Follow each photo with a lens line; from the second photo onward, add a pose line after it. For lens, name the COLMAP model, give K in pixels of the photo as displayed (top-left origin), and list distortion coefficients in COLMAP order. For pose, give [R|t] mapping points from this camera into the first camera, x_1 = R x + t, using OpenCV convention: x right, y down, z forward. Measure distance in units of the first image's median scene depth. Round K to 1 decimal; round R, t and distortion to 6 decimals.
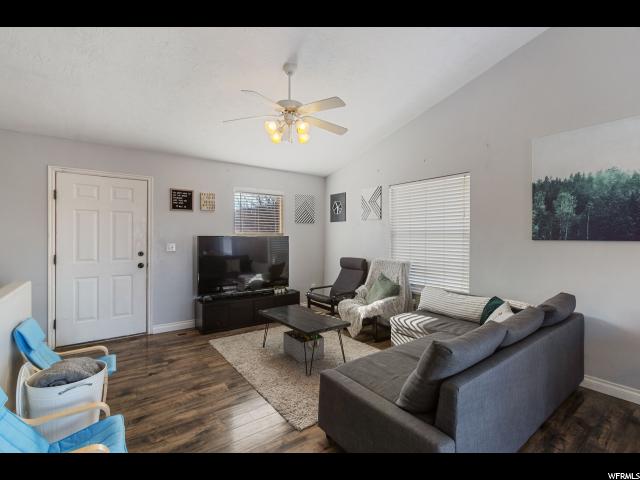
lens RADIAL K [[299.9, 0, 320.0], [0, 299.9, 240.0], [0, 0, 1]] dist [-0.001042, 0.000050]
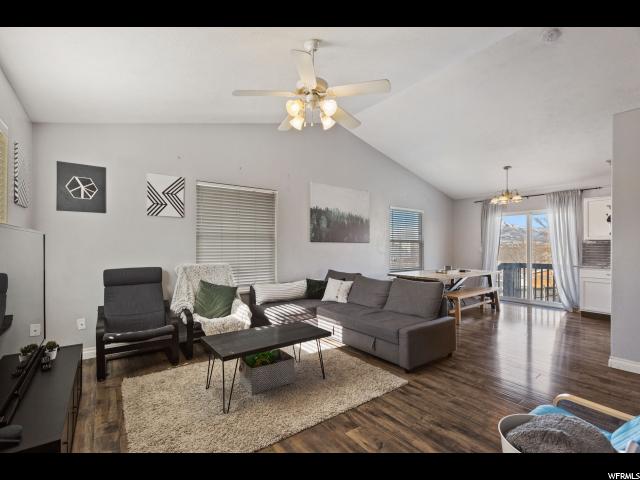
lens RADIAL K [[288.5, 0, 318.6], [0, 288.5, 244.9], [0, 0, 1]] dist [0.001395, 0.000482]
pose [[0.003110, -0.005541, 0.999980, -1.003148], [0.006671, 0.999963, 0.005520, 0.009624], [-0.999973, 0.006653, 0.003146, 1.034047]]
